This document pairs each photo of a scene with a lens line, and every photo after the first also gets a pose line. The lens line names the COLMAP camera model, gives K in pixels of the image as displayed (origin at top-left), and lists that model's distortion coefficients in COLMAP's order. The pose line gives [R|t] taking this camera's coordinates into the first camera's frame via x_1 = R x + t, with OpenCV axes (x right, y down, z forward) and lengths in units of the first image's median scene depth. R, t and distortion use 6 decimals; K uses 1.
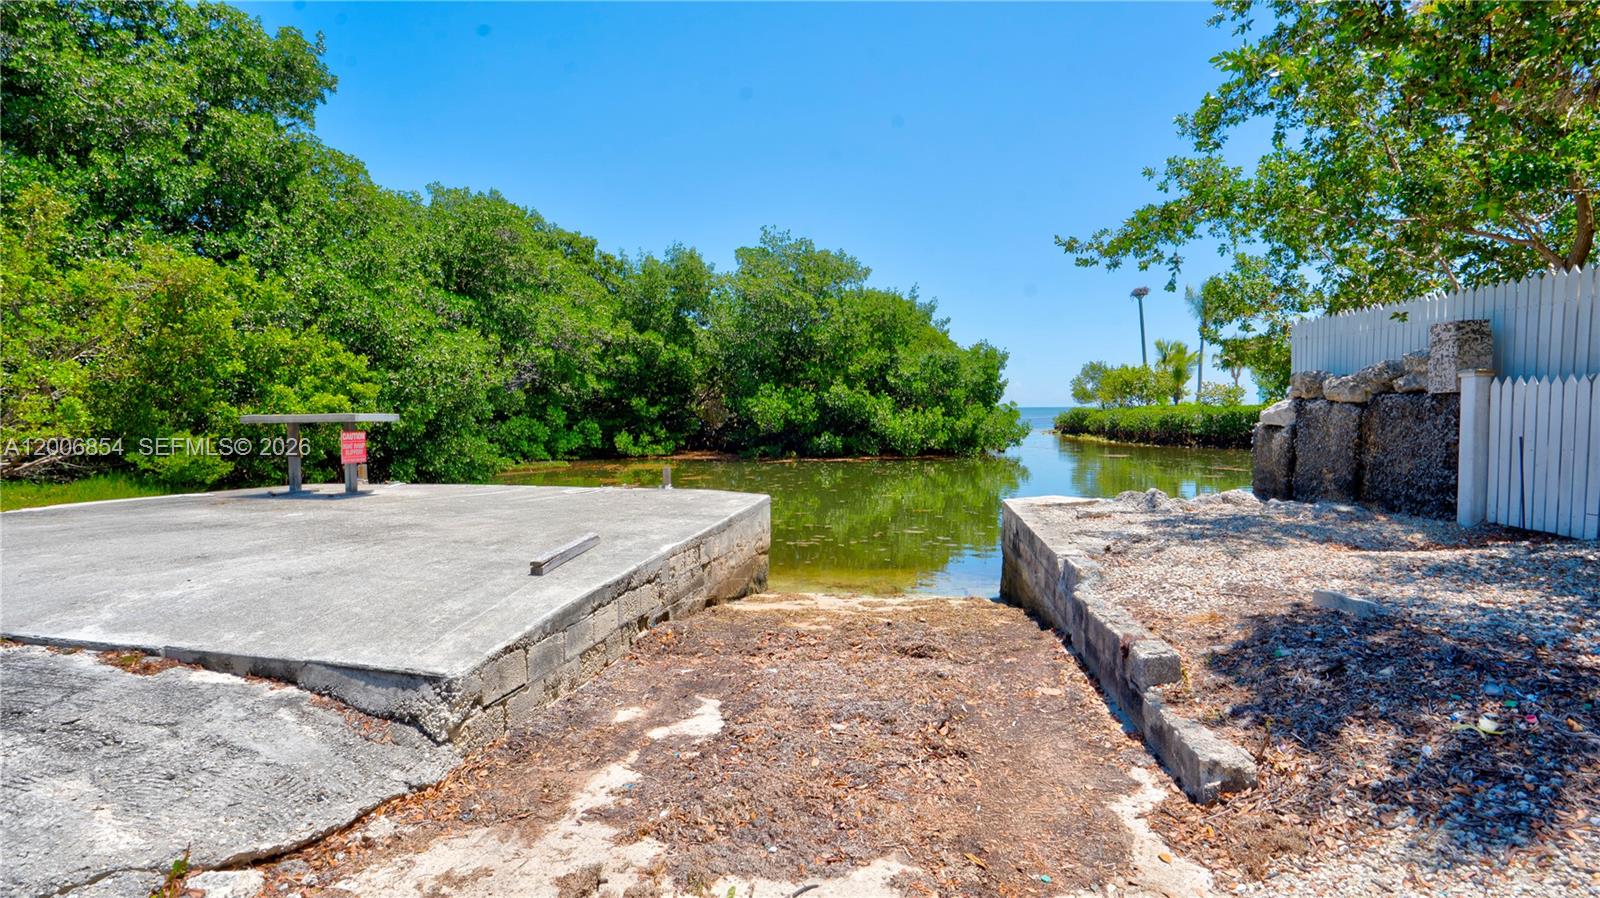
lens RADIAL K [[771.8, 0, 807.4], [0, 771.8, 441.3], [0, 0, 1]] dist [-0.015389, 0.008079]
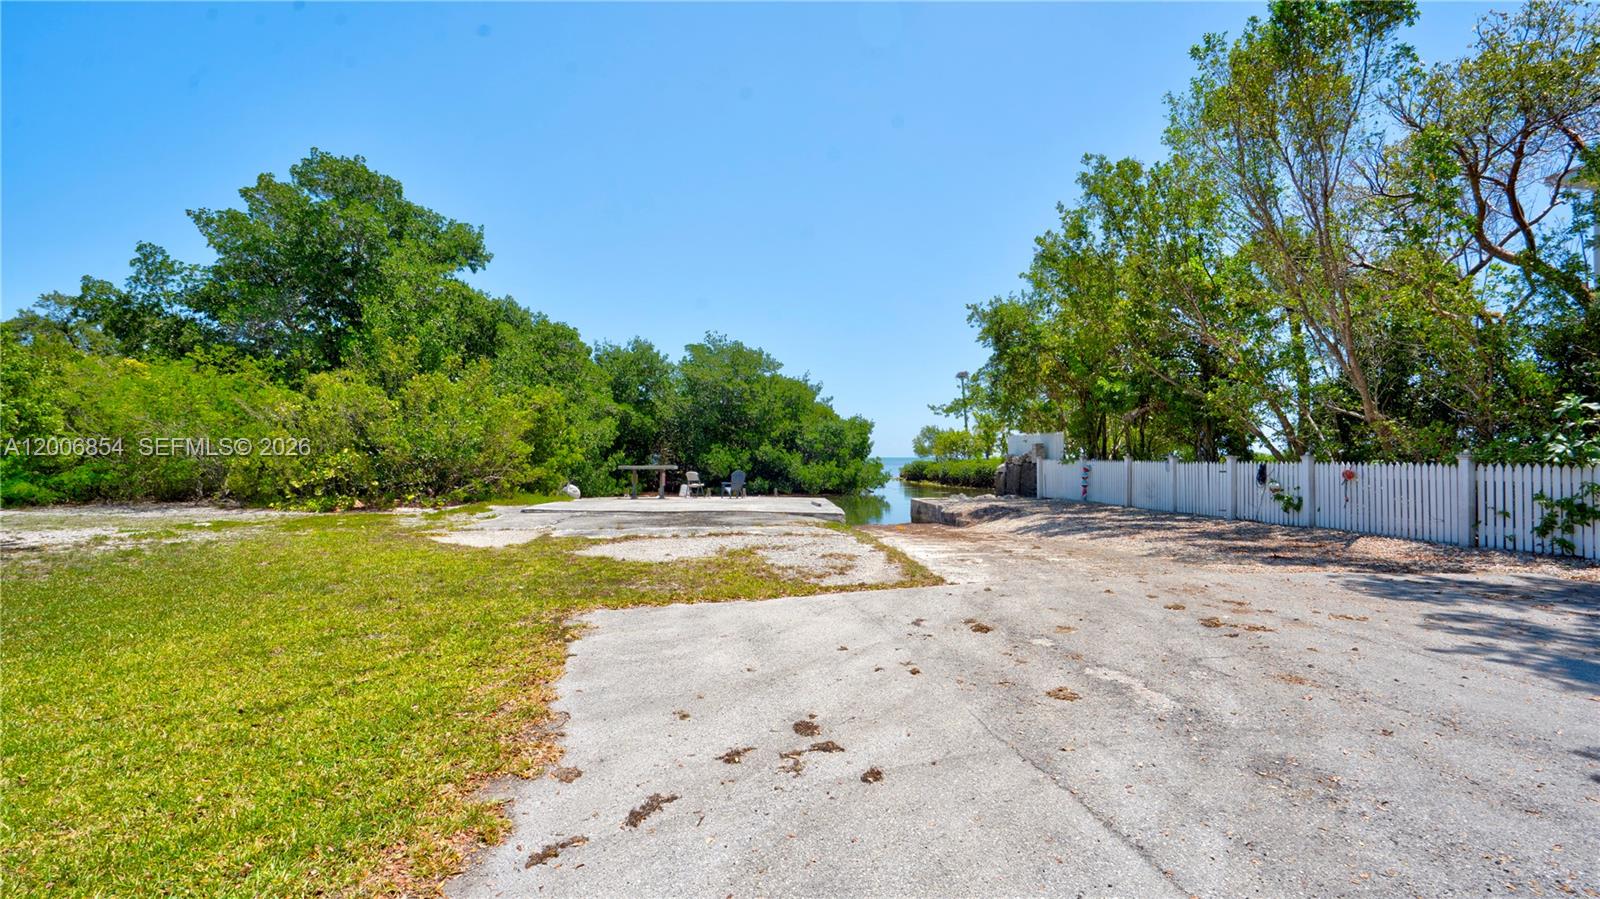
lens RADIAL K [[771.8, 0, 809.3], [0, 771.8, 453.2], [0, 0, 1]] dist [-0.015389, 0.008079]
pose [[0.978611, 0.009612, 0.205494, -0.162234], [0.000312, 0.998838, -0.048202, 0.010970], [-0.205718, 0.047235, 0.977471, -0.396620]]
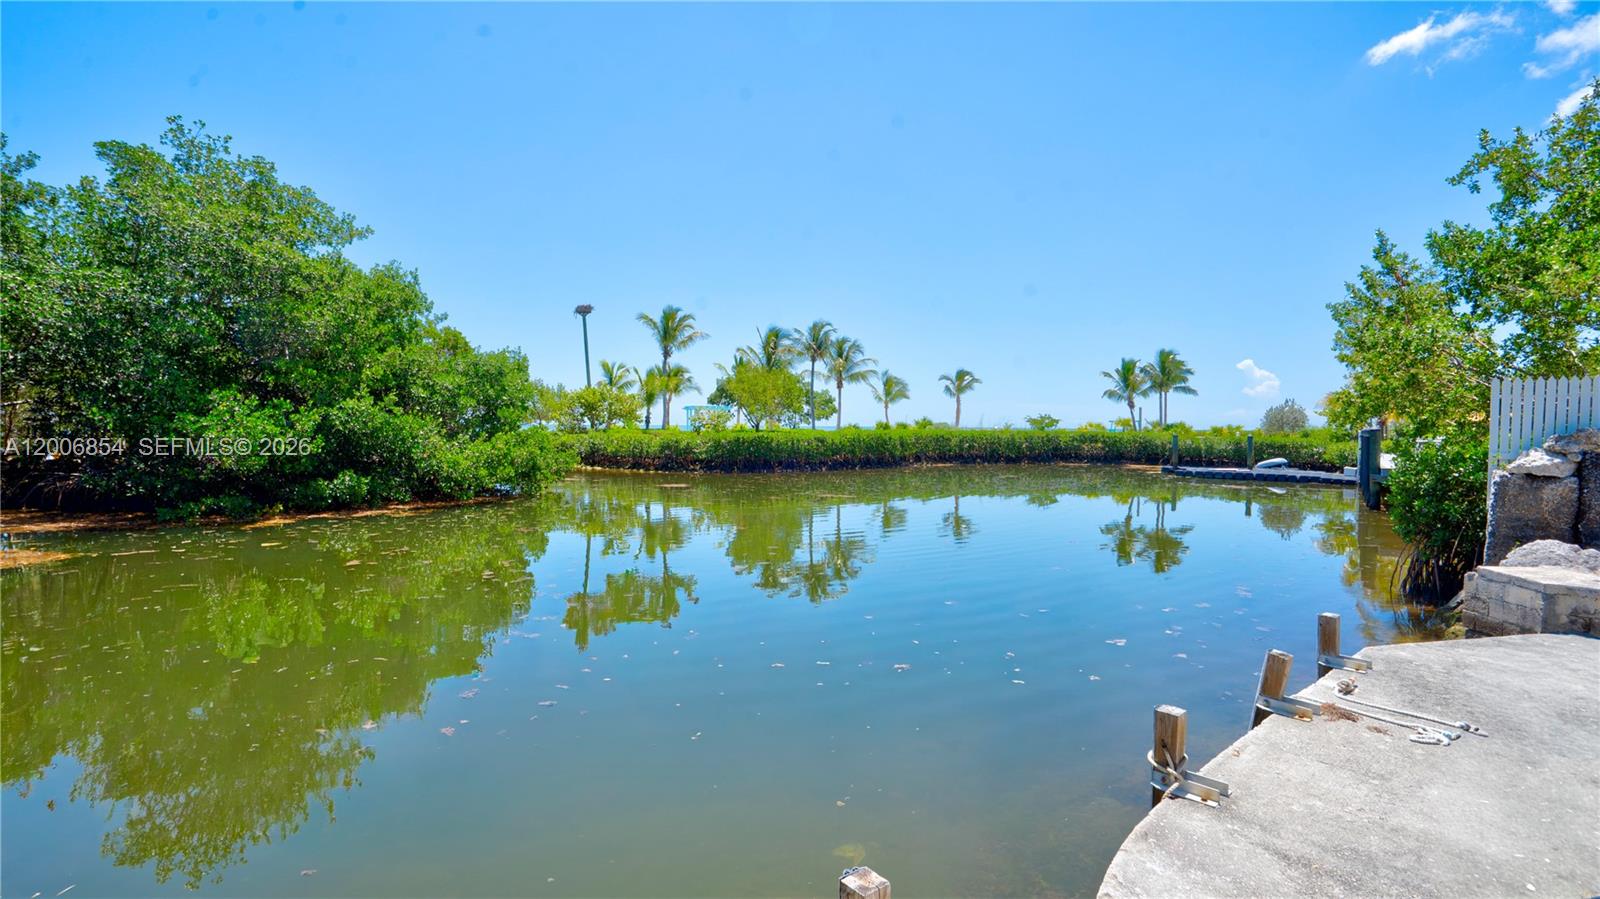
lens RADIAL K [[771.8, 0, 809.4], [0, 771.8, 442.9], [0, 0, 1]] dist [-0.015389, 0.008079]
pose [[0.644659, -0.003431, 0.764463, -0.190354], [0.019464, 0.999739, -0.011926, -0.017756], [-0.764223, 0.022568, 0.644558, 0.268688]]
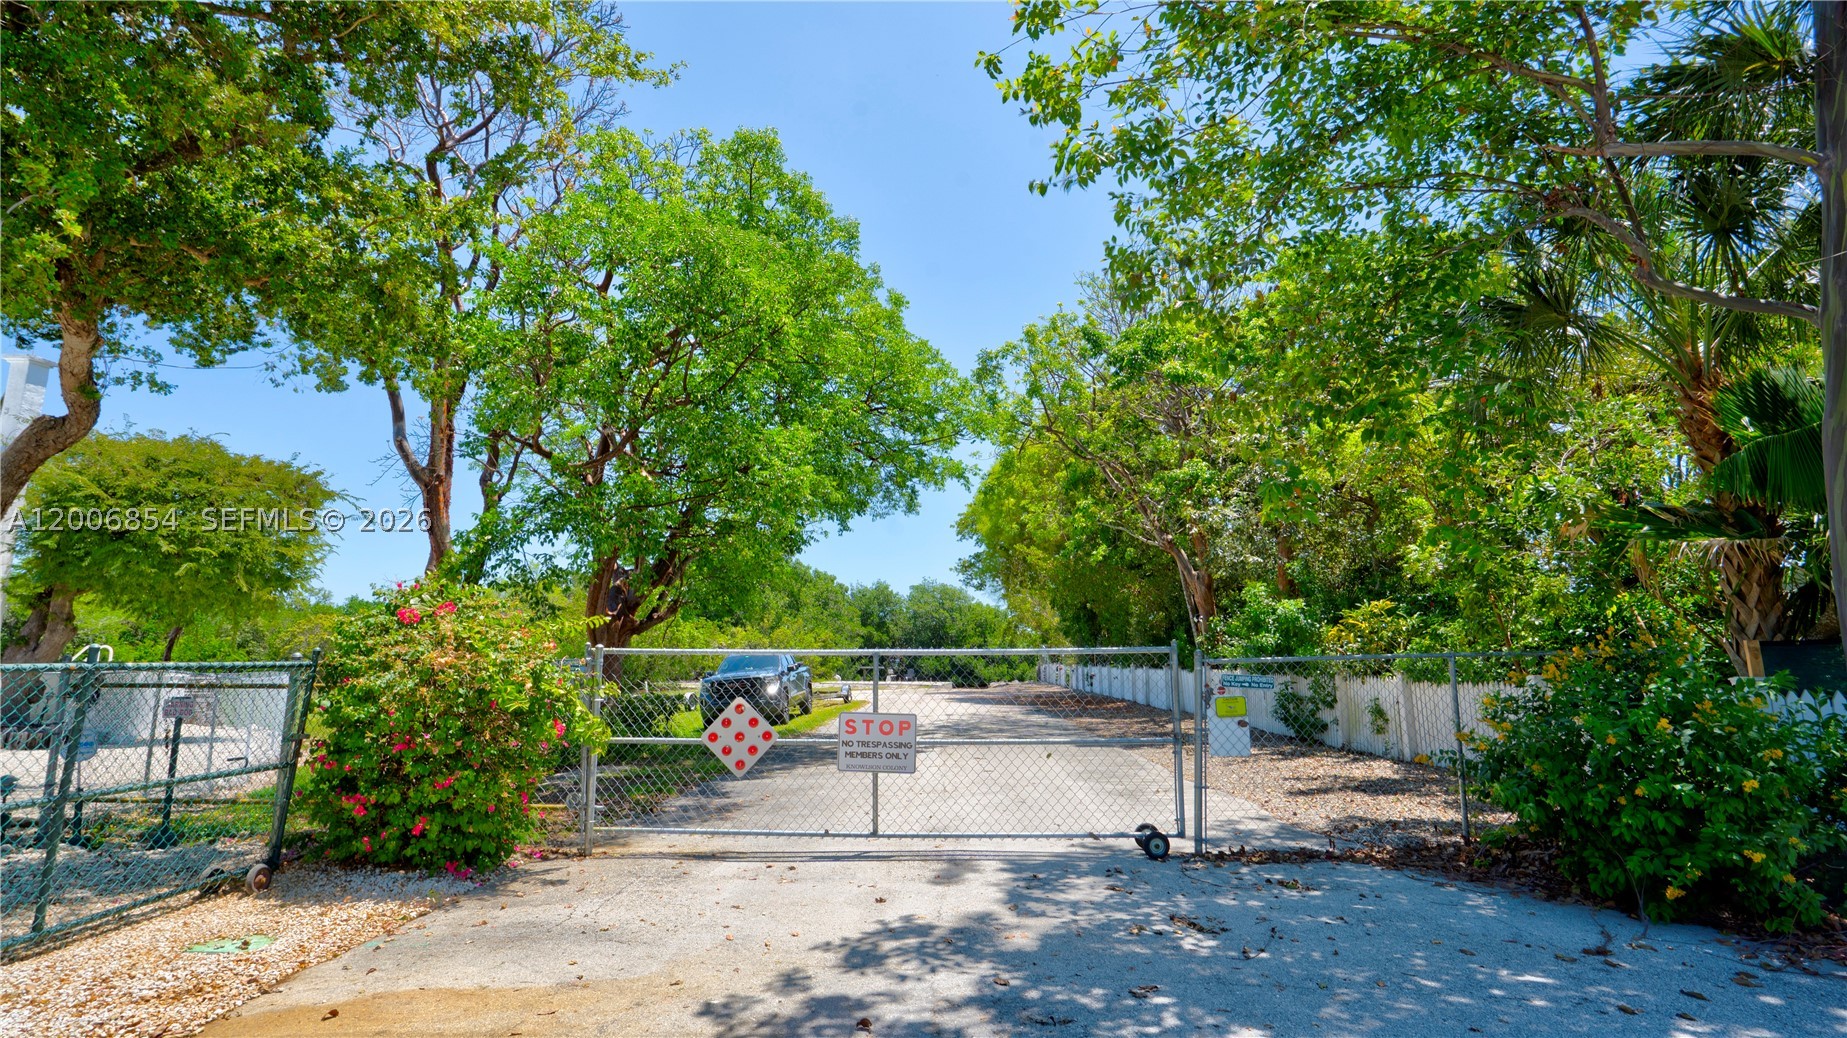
lens RADIAL K [[891.0, 0, 922.5], [0, 891.0, 520.4], [0, 0, 1]] dist [-0.015389, 0.008079]
pose [[0.999905, 0.011423, 0.007702, -0.081034], [-0.009689, 0.980485, -0.196357, 0.046766], [-0.009794, 0.196264, 0.980502, -1.397012]]
